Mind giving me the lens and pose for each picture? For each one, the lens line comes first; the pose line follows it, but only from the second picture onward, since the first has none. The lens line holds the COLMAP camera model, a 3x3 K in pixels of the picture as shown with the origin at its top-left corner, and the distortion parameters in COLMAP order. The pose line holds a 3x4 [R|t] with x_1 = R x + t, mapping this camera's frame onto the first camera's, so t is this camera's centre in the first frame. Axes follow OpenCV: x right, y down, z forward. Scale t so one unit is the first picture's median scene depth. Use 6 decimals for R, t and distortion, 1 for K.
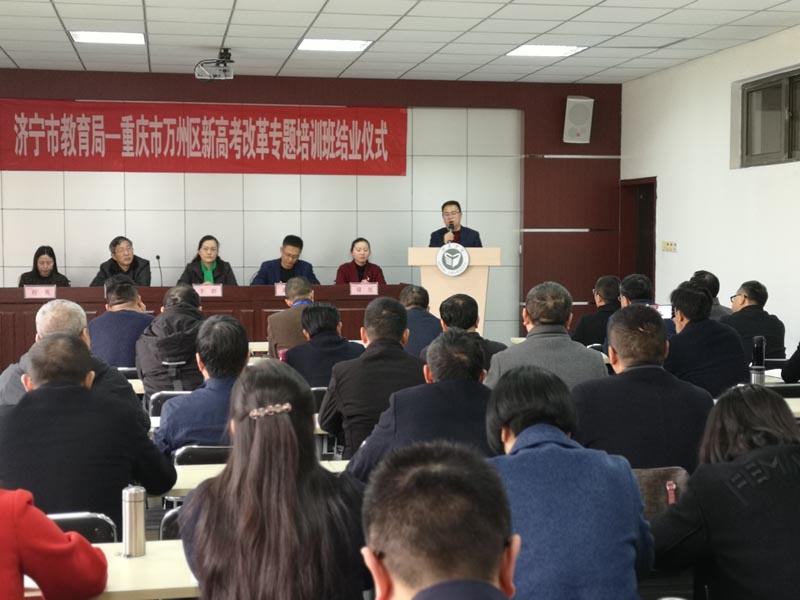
lens RADIAL K [[1254.1, 0, 400.0], [0, 1254.1, 300.0], [0, 0, 1]] dist [-0.024968, -0.006612]
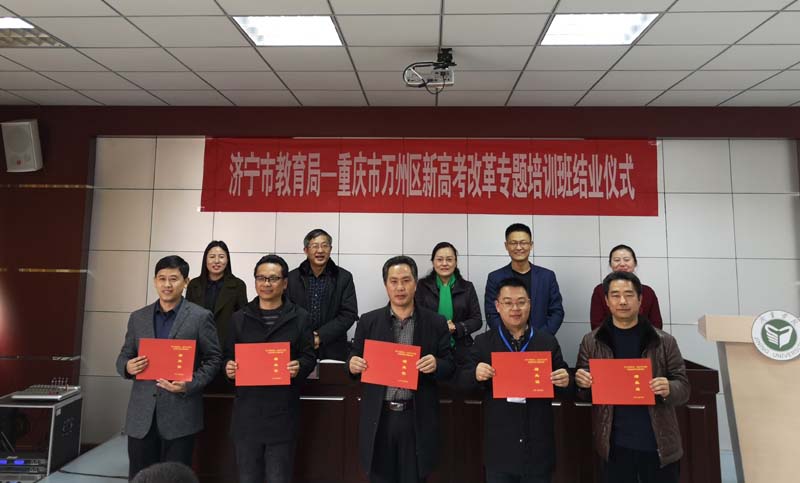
lens RADIAL K [[620.2, 0, 398.4], [0, 620.2, 199.0], [0, 0, 1]] dist [0.128903, -0.000913]
pose [[0.971727, -0.013338, -0.235730, -0.068688], [-0.020669, 0.989765, -0.141204, -0.047648], [0.235201, 0.142084, 0.961505, 0.561834]]
